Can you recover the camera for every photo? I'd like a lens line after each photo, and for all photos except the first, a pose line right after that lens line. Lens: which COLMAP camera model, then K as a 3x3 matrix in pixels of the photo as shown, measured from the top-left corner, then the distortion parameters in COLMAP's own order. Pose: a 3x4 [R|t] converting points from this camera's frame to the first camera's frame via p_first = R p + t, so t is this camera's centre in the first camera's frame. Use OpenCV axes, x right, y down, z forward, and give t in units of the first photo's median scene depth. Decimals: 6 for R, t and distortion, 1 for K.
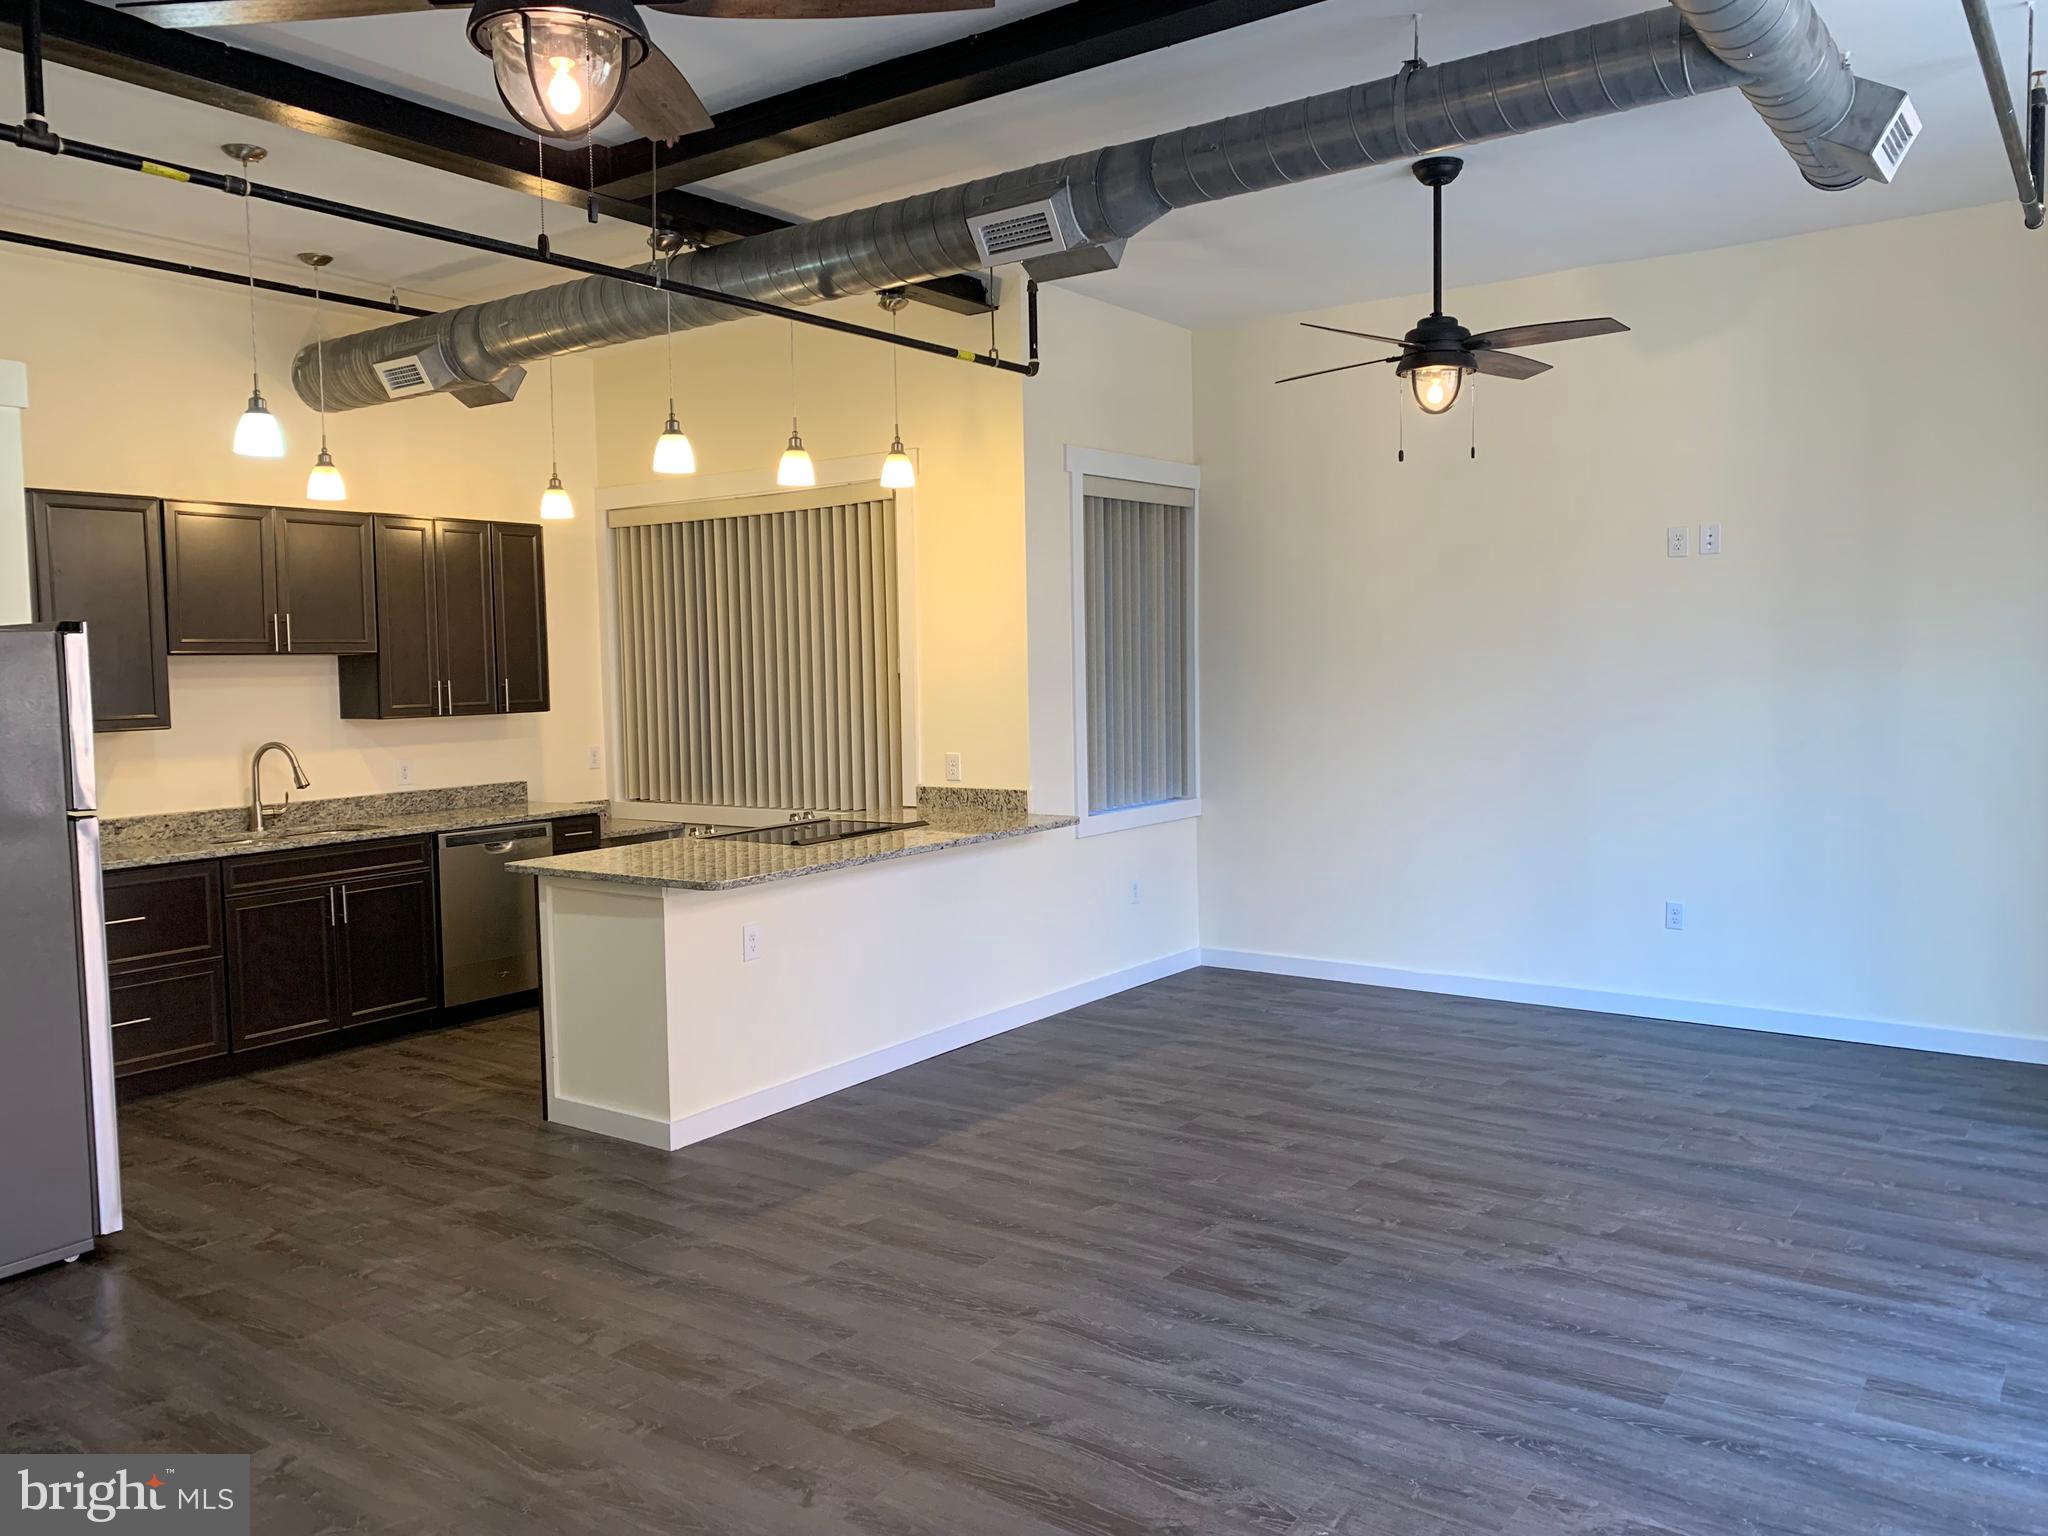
lens RADIAL K [[1553.9, 0, 1013.8], [0, 1553.9, 752.8], [0, 0, 1]] dist [0.044472, -0.021619]
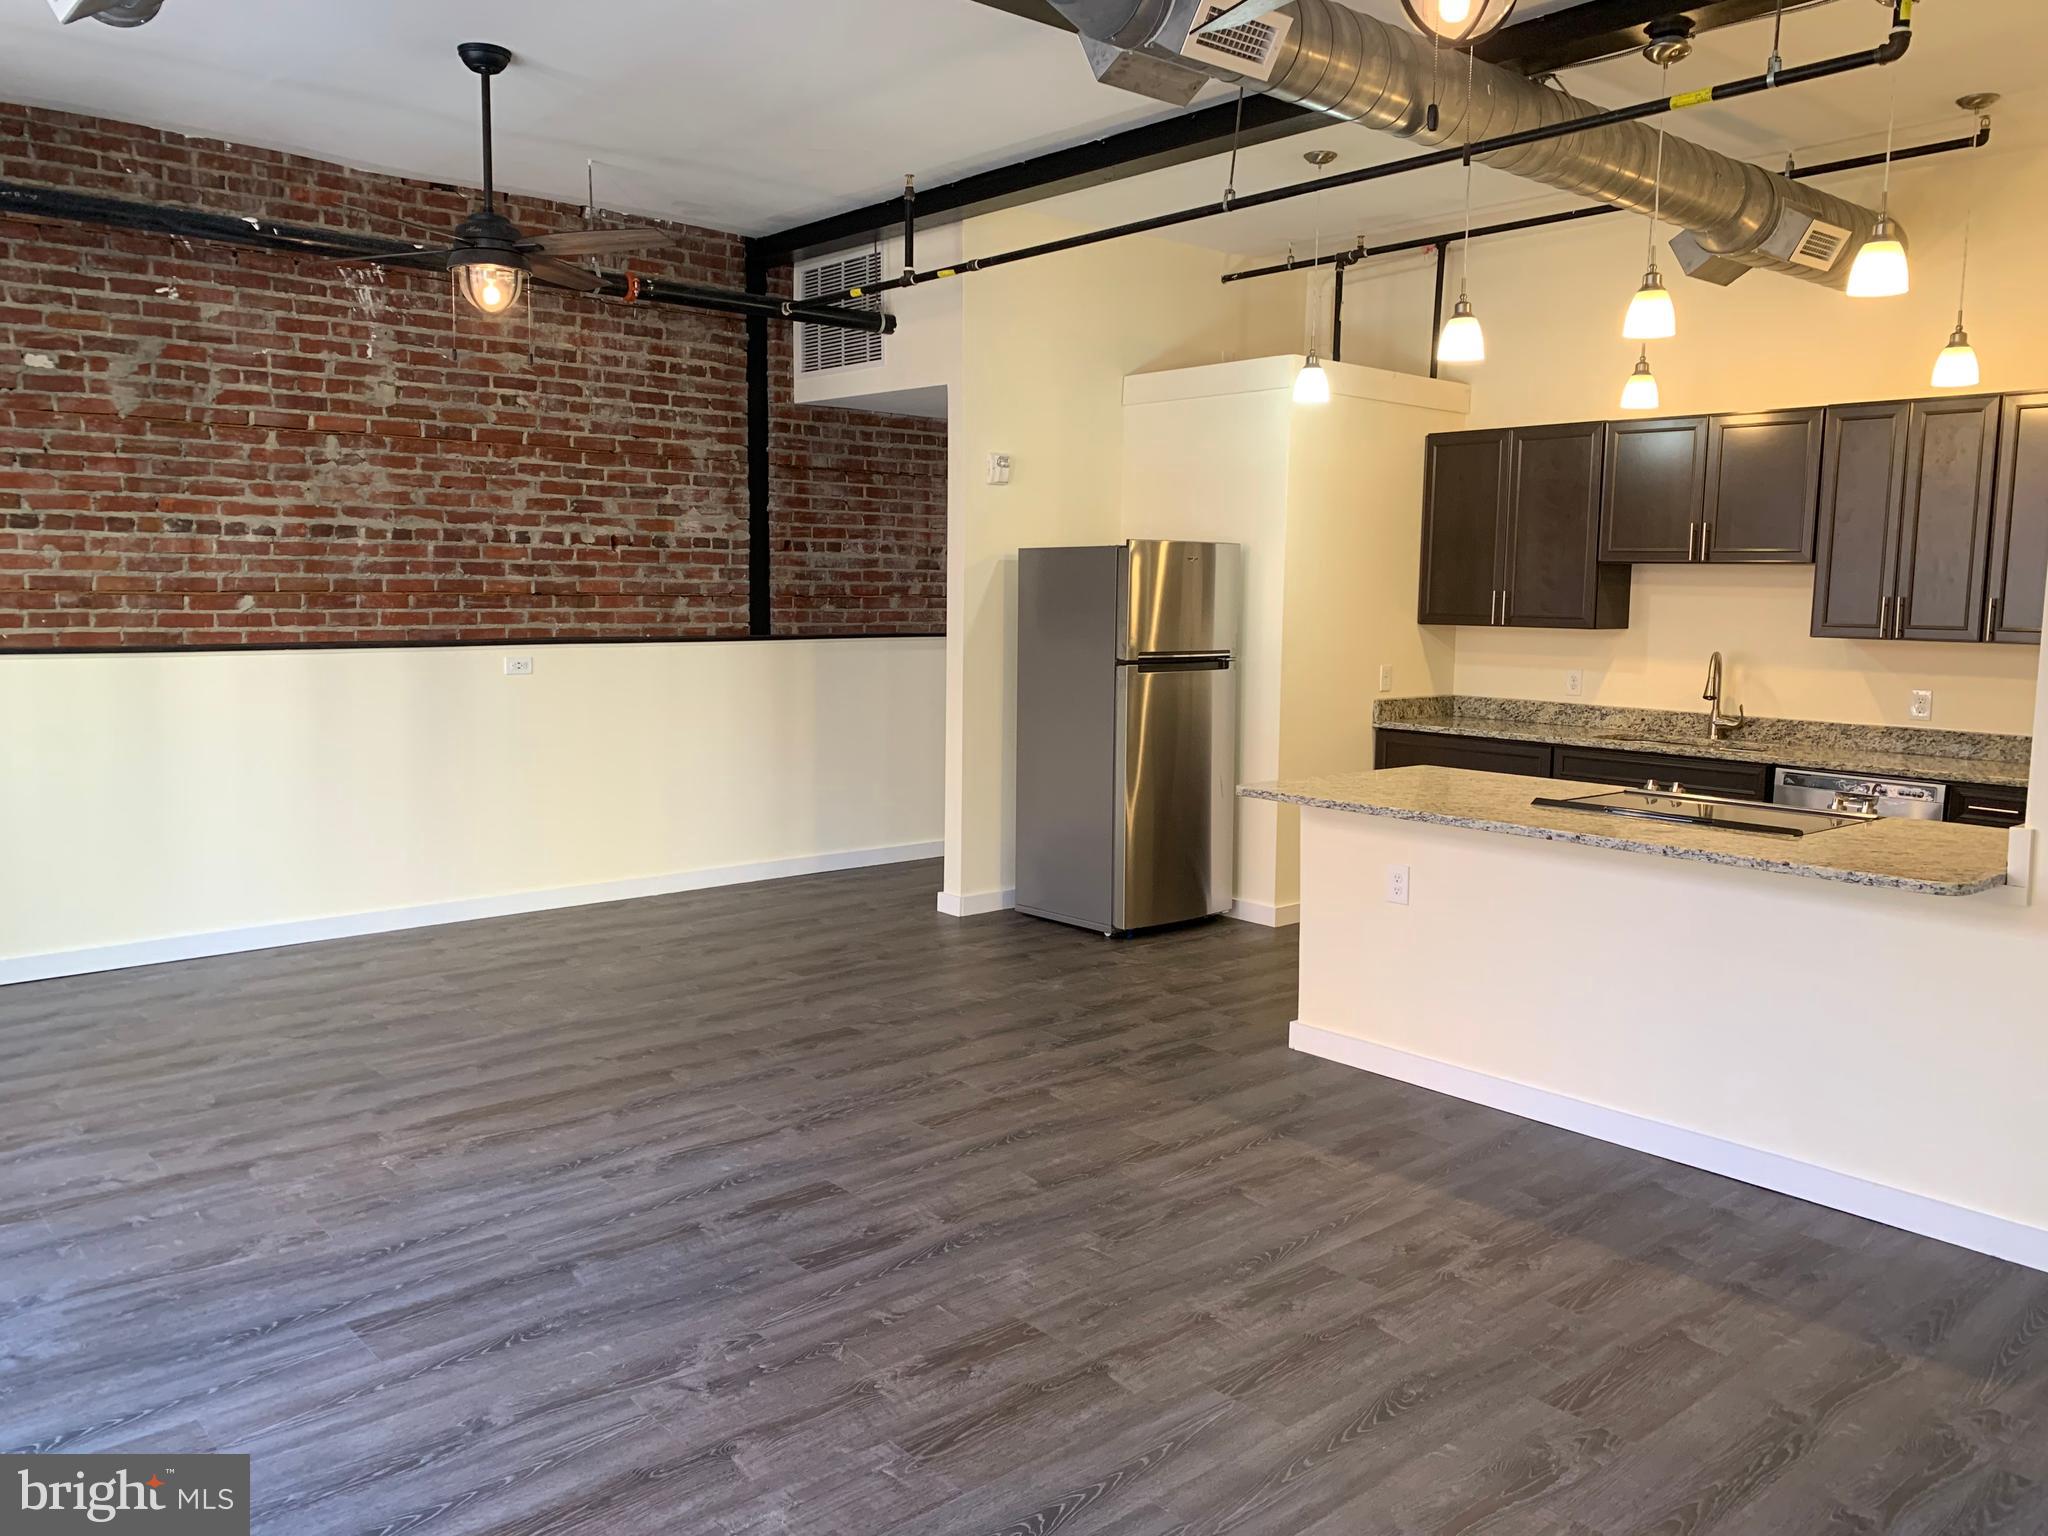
lens RADIAL K [[1553.9, 0, 1017.9], [0, 1553.9, 776.4], [0, 0, 1]] dist [0.044472, -0.021619]
pose [[-0.220027, 0.139366, -0.965487, 0.922326], [-0.070445, 0.984888, 0.158221, -0.084734], [0.972947, 0.102827, -0.206885, 1.187907]]
